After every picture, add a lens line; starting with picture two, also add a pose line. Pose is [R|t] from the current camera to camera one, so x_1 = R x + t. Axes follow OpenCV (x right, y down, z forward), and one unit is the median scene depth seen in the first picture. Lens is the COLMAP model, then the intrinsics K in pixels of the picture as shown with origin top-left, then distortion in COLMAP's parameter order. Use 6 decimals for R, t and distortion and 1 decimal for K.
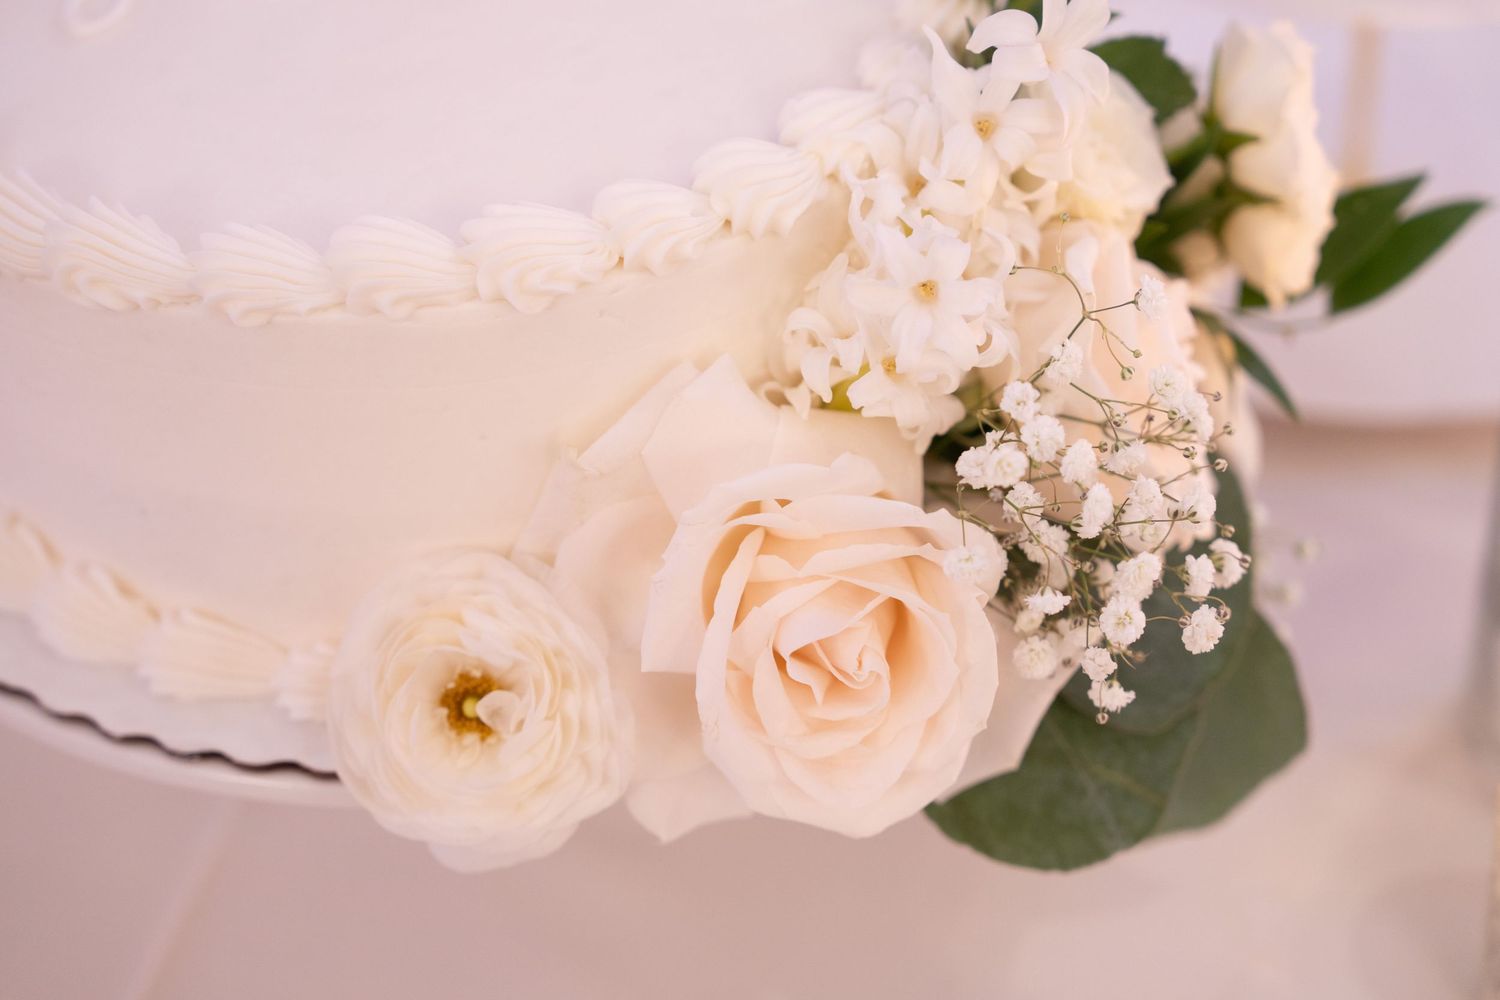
lens RADIAL K [[2964.3, 0, 762.0], [0, 2964.3, 504.5], [0, 0, 1]] dist [0.288394, 0.000000]
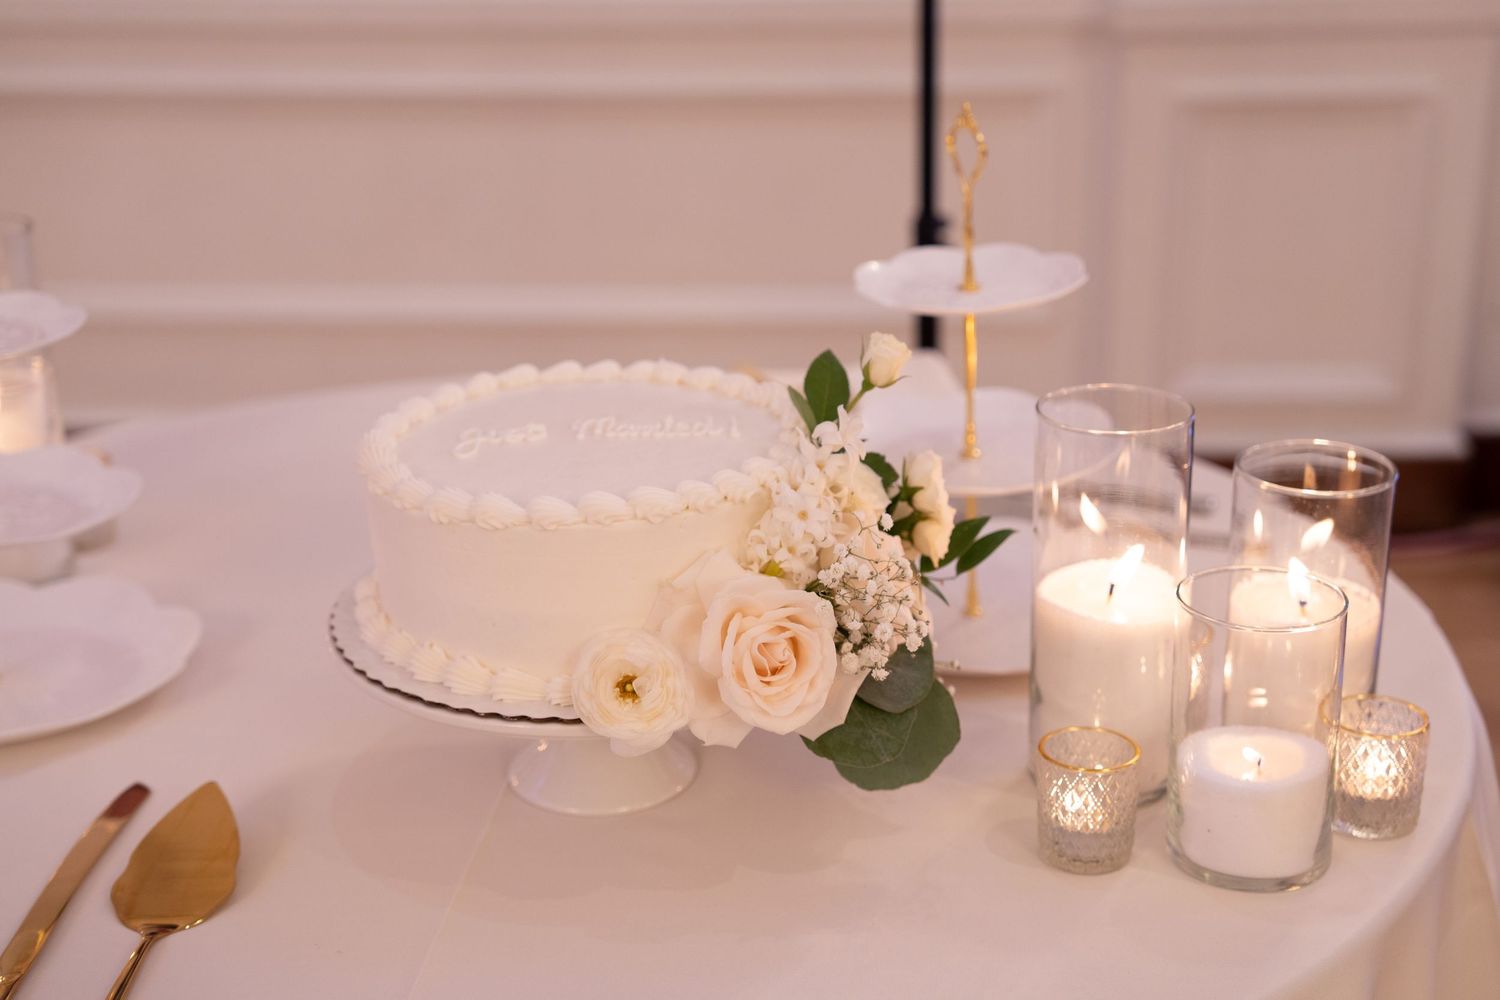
lens RADIAL K [[2378.9, 0, 745.7], [0, 2378.9, 498.4], [0, 0, 1]] dist [0.023849, 0.000000]
pose [[0.996385, -0.013953, 0.083796, -0.166920], [0.040538, 0.944955, -0.324680, 0.578326], [-0.074653, 0.326903, 0.942105, -0.964733]]
